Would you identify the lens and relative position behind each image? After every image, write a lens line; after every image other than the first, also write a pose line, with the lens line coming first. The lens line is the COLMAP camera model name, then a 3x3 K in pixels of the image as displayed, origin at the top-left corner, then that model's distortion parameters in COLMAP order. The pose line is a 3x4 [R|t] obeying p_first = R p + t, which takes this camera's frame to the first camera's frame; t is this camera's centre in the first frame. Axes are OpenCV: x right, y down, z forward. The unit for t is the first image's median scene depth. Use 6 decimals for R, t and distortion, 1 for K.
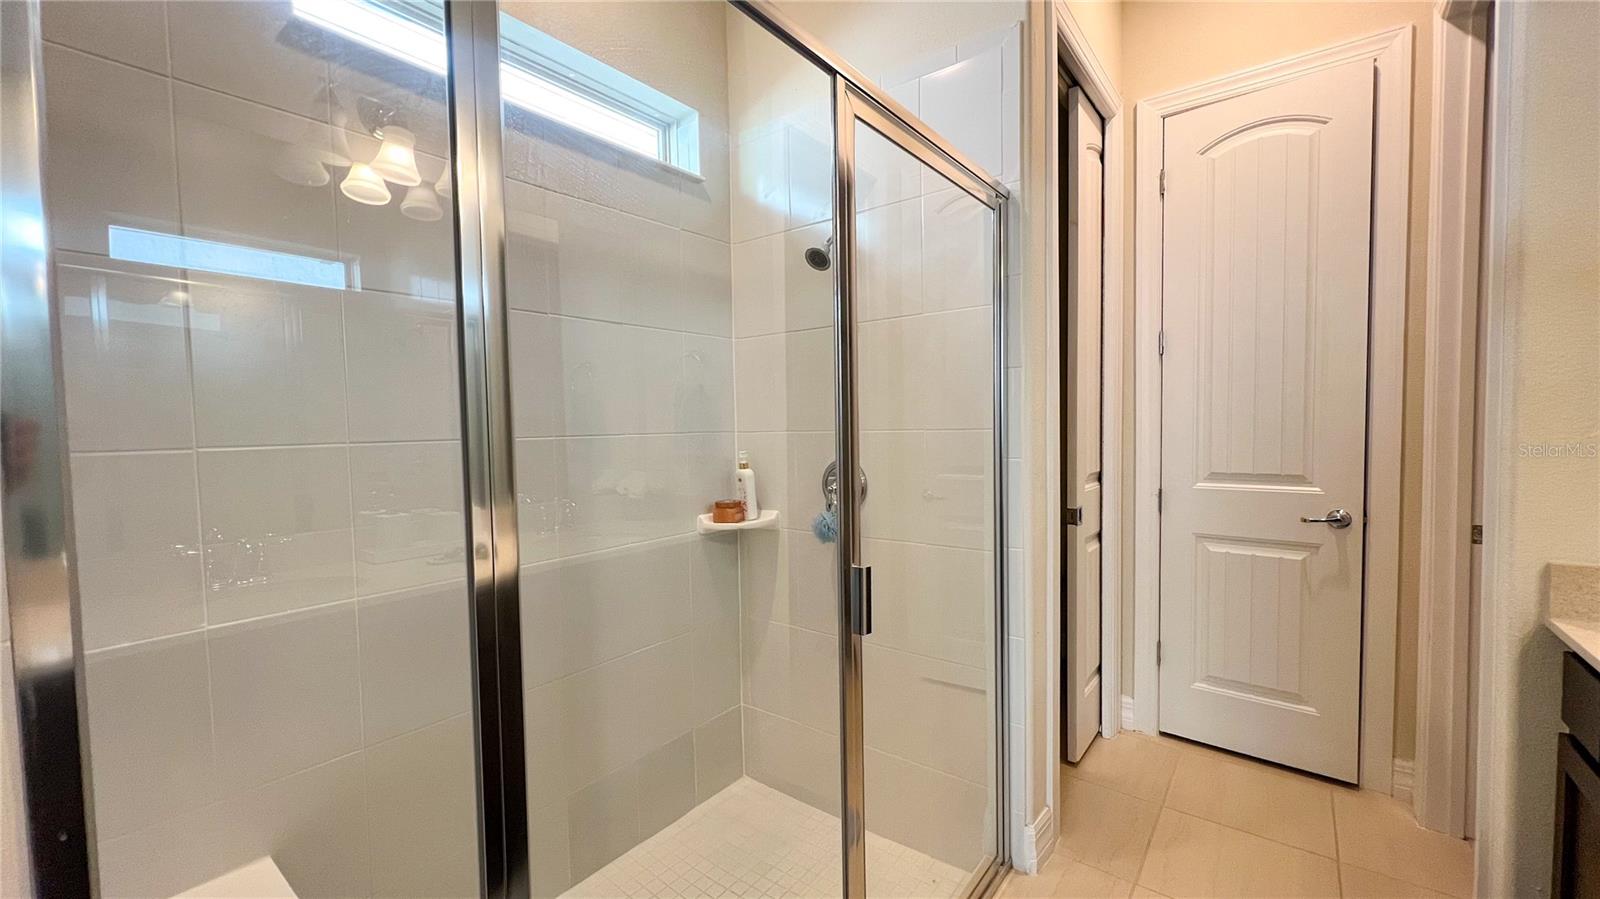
lens RADIAL K [[633.1, 0, 800.1], [0, 633.1, 453.2], [0, 0, 1]] dist [-0.001384, 0.000139]
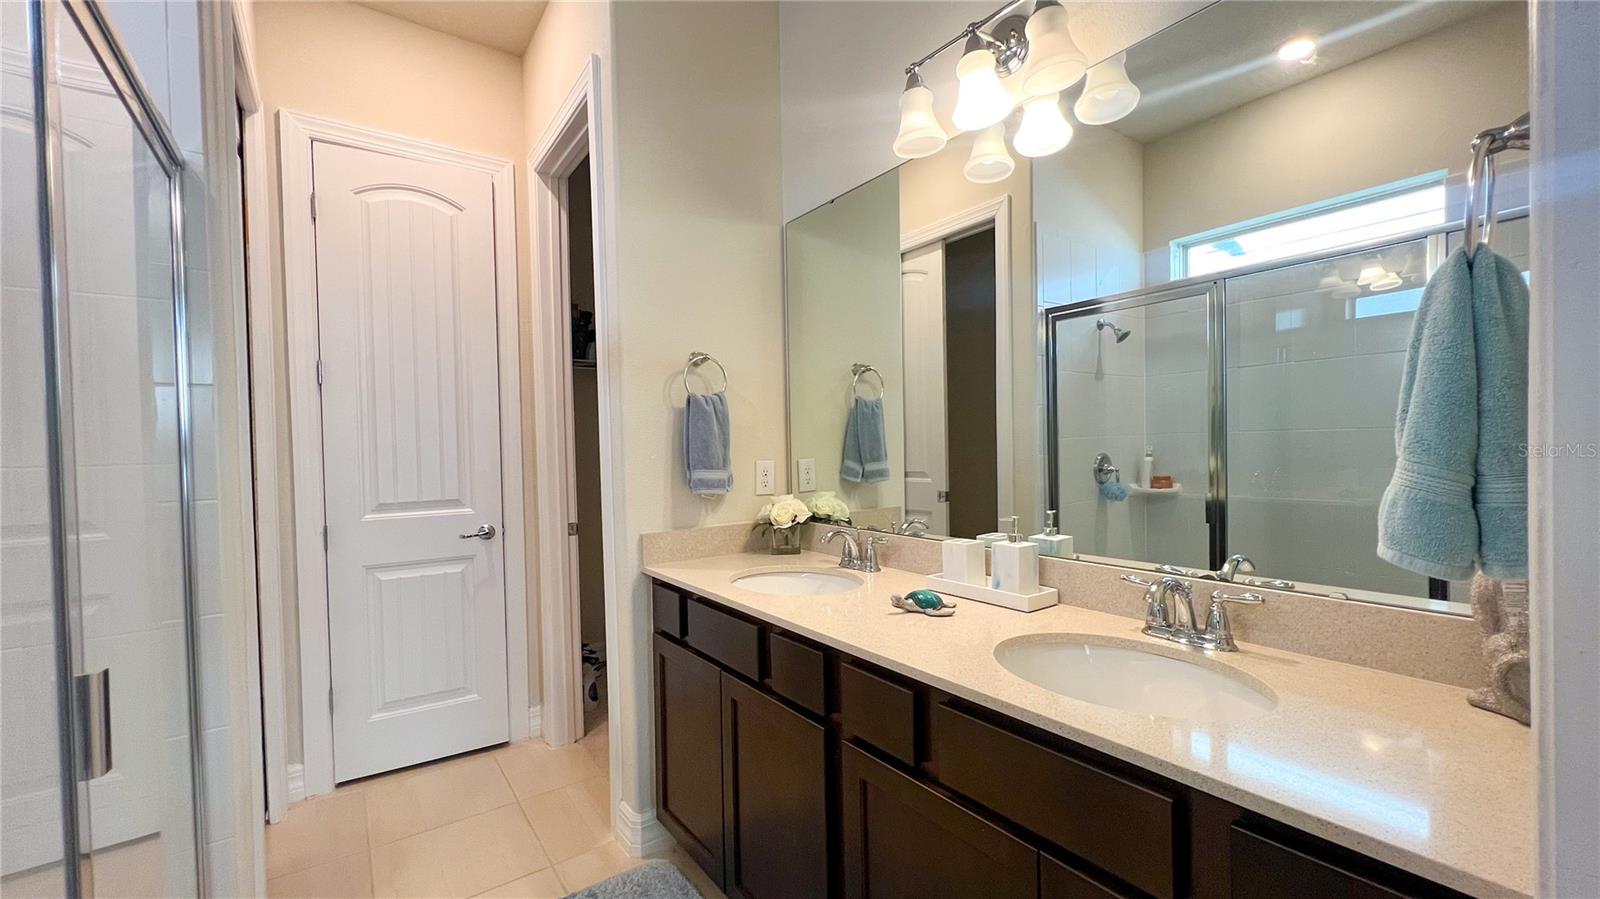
lens RADIAL K [[633.1, 0, 800.1], [0, 633.1, 452.7], [0, 0, 1]] dist [-0.001384, 0.000139]
pose [[0.279228, -0.002601, 0.960221, -0.158426], [0.059768, 0.998104, -0.014677, 0.003931], [-0.958363, 0.061488, 0.278854, 0.053886]]
